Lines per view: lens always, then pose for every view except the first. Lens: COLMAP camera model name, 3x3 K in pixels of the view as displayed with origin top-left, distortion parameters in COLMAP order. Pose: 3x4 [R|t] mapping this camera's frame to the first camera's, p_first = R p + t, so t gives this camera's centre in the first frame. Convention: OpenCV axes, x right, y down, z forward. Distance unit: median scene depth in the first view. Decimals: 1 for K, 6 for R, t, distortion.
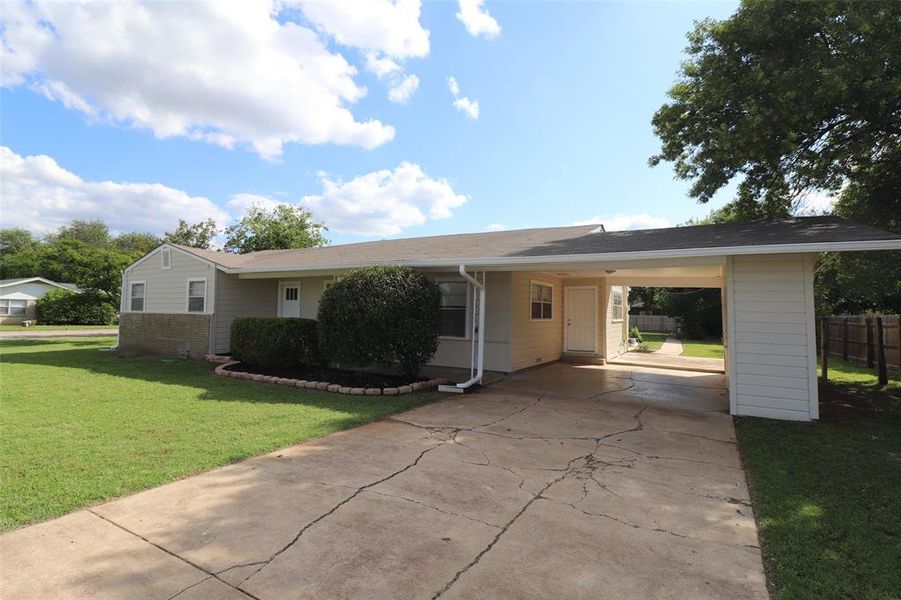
lens RADIAL K [[432.9, 0, 457.8], [0, 432.9, 300.1], [0, 0, 1]] dist [0.001952, -0.013553]
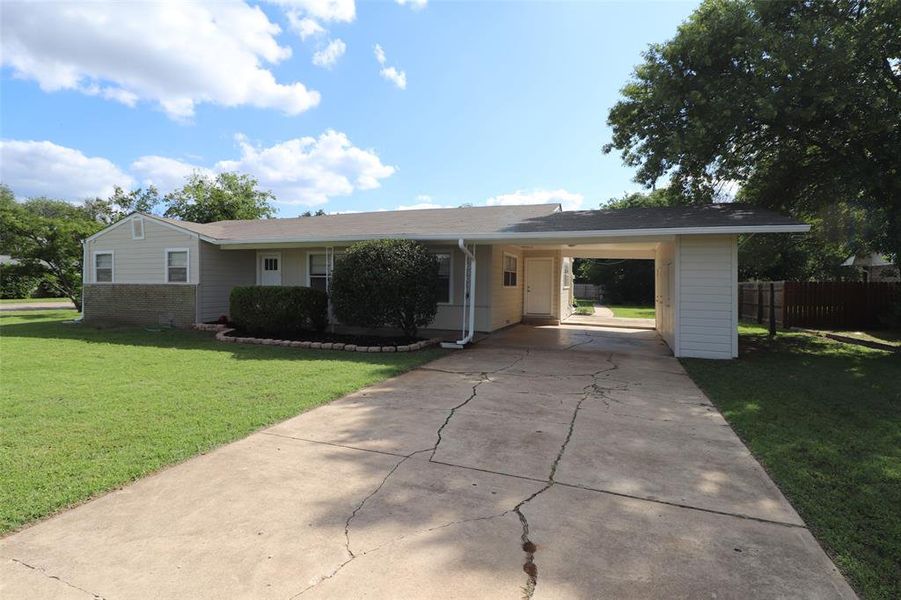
lens RADIAL K [[421.0, 0, 450.5], [0, 421.0, 300.0], [0, 0, 1]] dist [-0.000547, -0.013285]
pose [[0.988817, -0.012210, 0.148633, -0.130945], [0.001942, 0.997613, 0.069031, 0.002845], [-0.149121, -0.067970, 0.986480, -0.079336]]
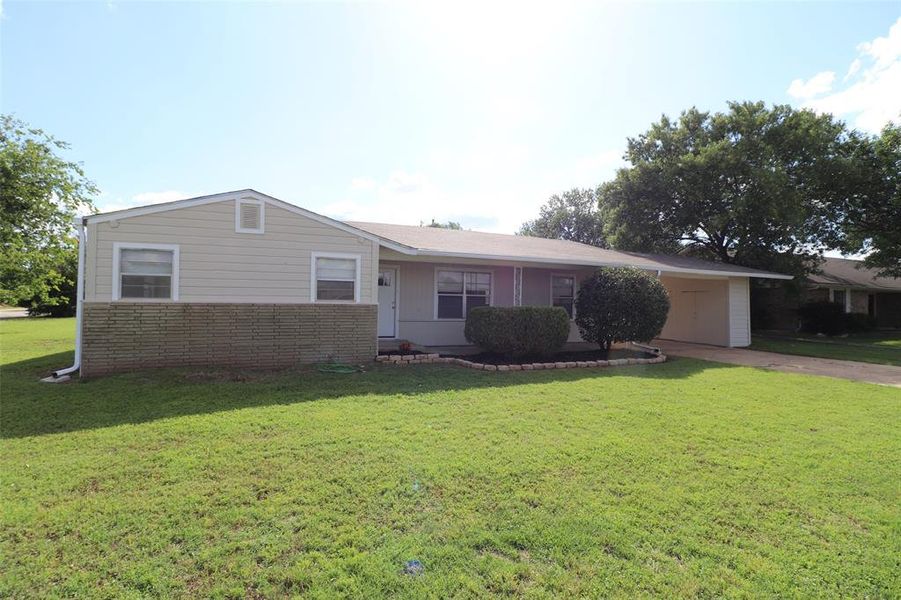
lens RADIAL K [[421.0, 0, 450.5], [0, 421.0, 300.0], [0, 0, 1]] dist [-0.000547, -0.013285]
pose [[0.601993, -0.003038, 0.798496, -1.165274], [-0.021939, 0.999552, 0.020343, 0.008574], [-0.798200, -0.029764, 0.601657, 0.471867]]
